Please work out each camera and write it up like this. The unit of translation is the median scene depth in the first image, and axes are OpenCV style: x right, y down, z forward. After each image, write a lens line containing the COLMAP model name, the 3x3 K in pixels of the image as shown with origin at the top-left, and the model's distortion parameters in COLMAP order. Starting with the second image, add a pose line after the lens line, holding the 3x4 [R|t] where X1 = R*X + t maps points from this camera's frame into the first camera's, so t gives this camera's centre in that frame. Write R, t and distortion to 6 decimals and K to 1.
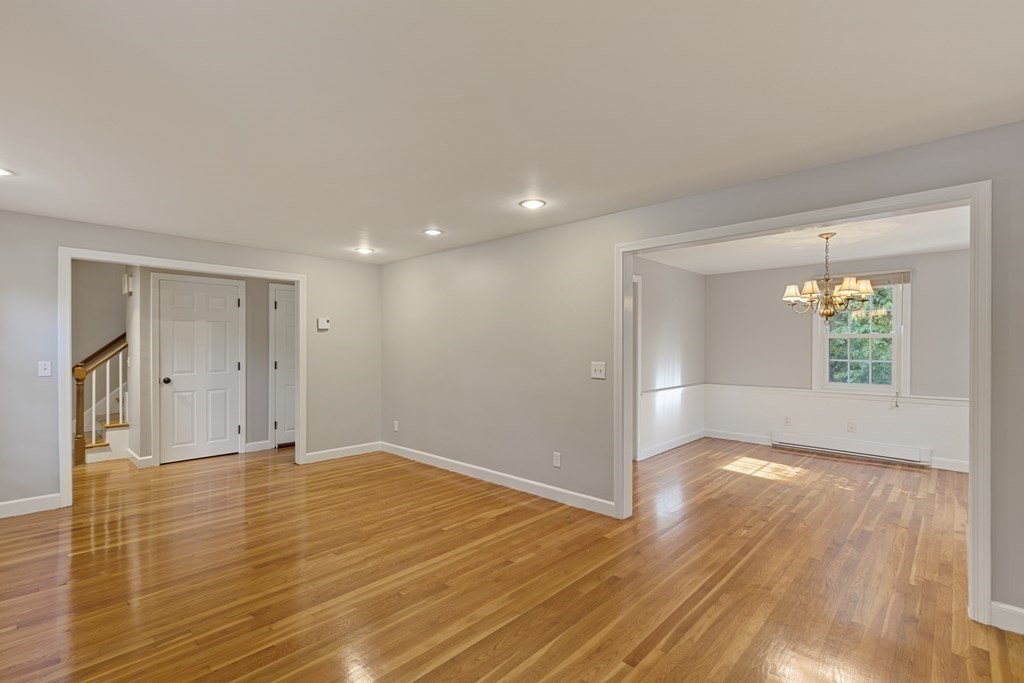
lens RADIAL K [[465.7, 0, 510.9], [0, 465.7, 347.2], [0, 0, 1]] dist [0.004279, -0.000458]
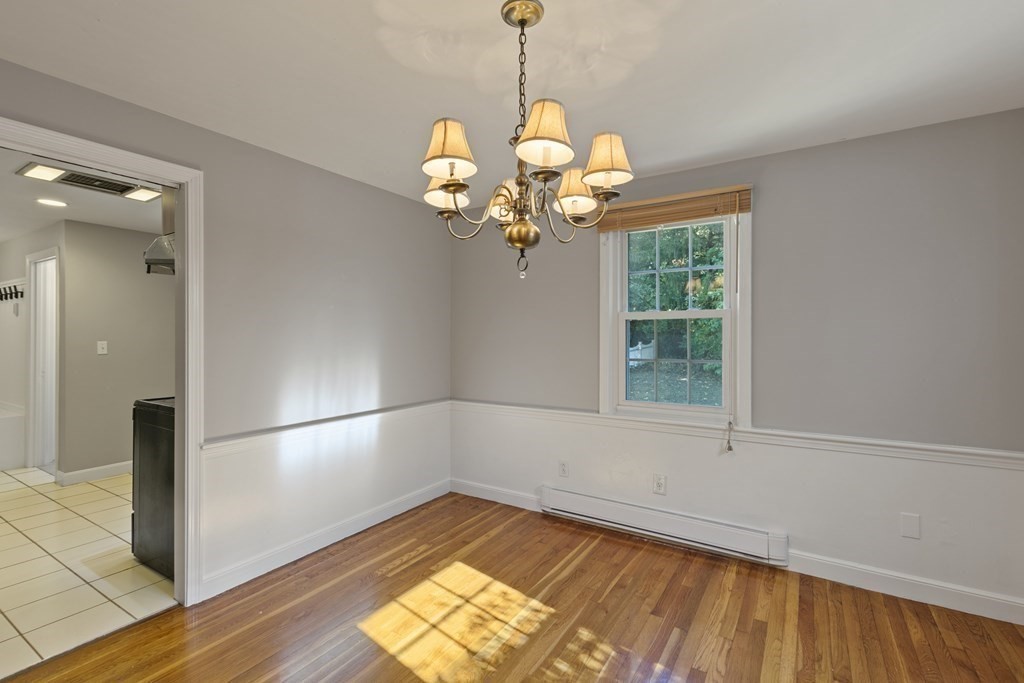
lens RADIAL K [[469.5, 0, 508.7], [0, 469.5, 335.0], [0, 0, 1]] dist [0.009670, -0.000699]
pose [[0.981471, -0.001015, 0.191607, 0.602851], [0.002166, 0.999981, -0.005800, 0.002796], [-0.191598, 0.006107, 0.981455, 0.662187]]
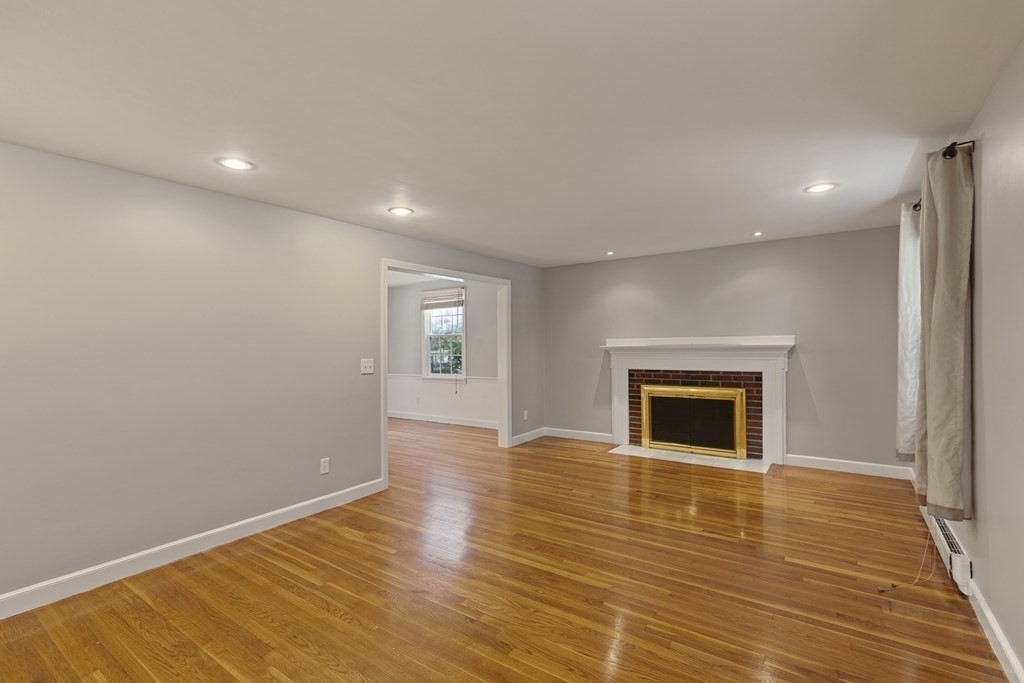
lens RADIAL K [[462.1, 0, 499.3], [0, 462.1, 347.7], [0, 0, 1]] dist [0.003752, -0.000172]
pose [[-0.124025, -0.007654, 0.992250, -0.819531], [0.018364, 0.999781, 0.010007, 0.000005], [-0.992109, 0.019462, -0.123857, 0.719072]]
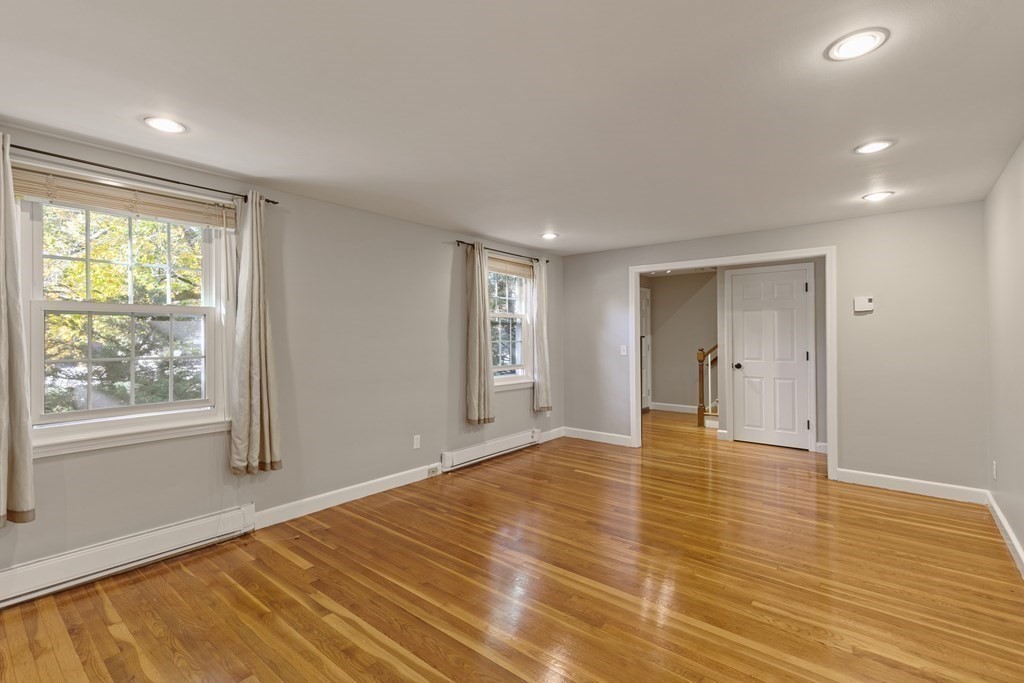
lens RADIAL K [[469.5, 0, 508.7], [0, 469.5, 335.0], [0, 0, 1]] dist [0.009670, -0.000699]
pose [[0.069810, -0.002280, -0.997558, 0.414770], [0.002436, 0.999995, -0.002116, -0.001046], [0.997557, -0.002283, 0.069815, 0.471814]]
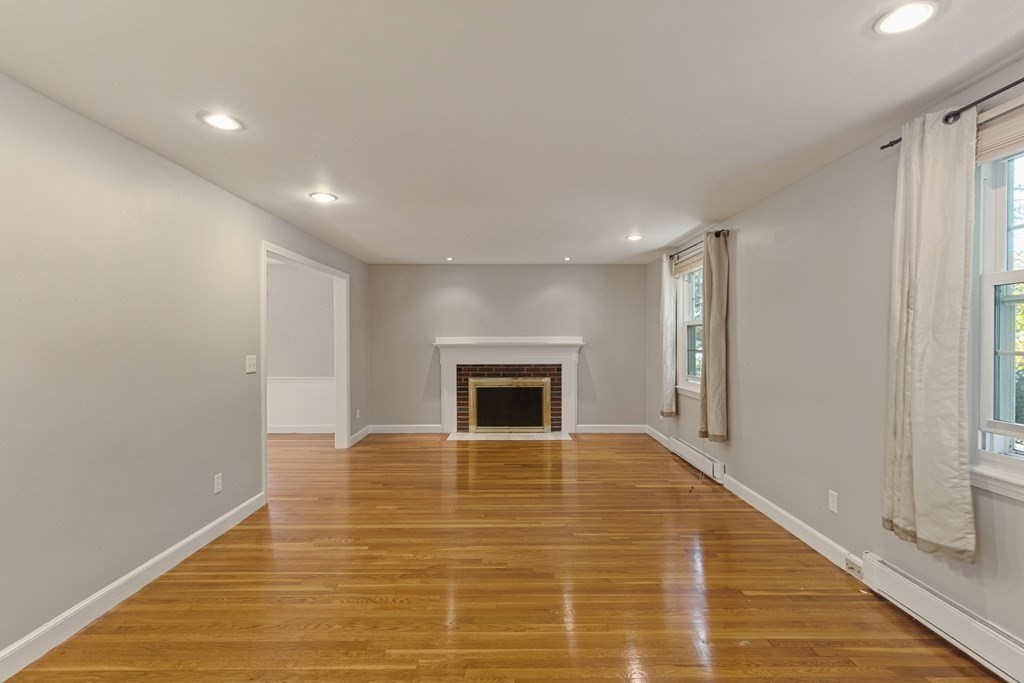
lens RADIAL K [[480.8, 0, 502.5], [0, 480.8, 353.1], [0, 0, 1]] dist [-0.000947, -0.000281]
pose [[-0.678690, -0.019947, 0.734154, -0.772629], [0.004760, 0.999491, 0.031557, -0.001920], [-0.734409, 0.024912, -0.678250, 1.124950]]
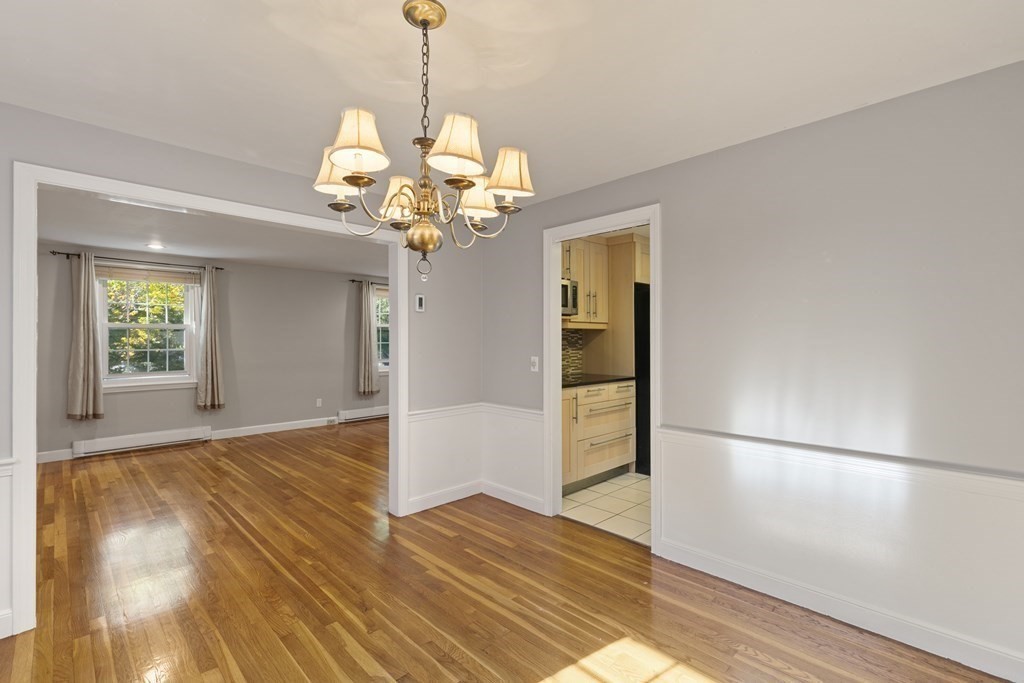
lens RADIAL K [[464.2, 0, 509.1], [0, 464.2, 340.0], [0, 0, 1]] dist [0.007249, 0.000359]
pose [[-0.037579, 0.001986, -0.999292, 1.026555], [0.002270, 0.999996, 0.001902, -0.000408], [0.999291, -0.002197, -0.037583, 1.084025]]
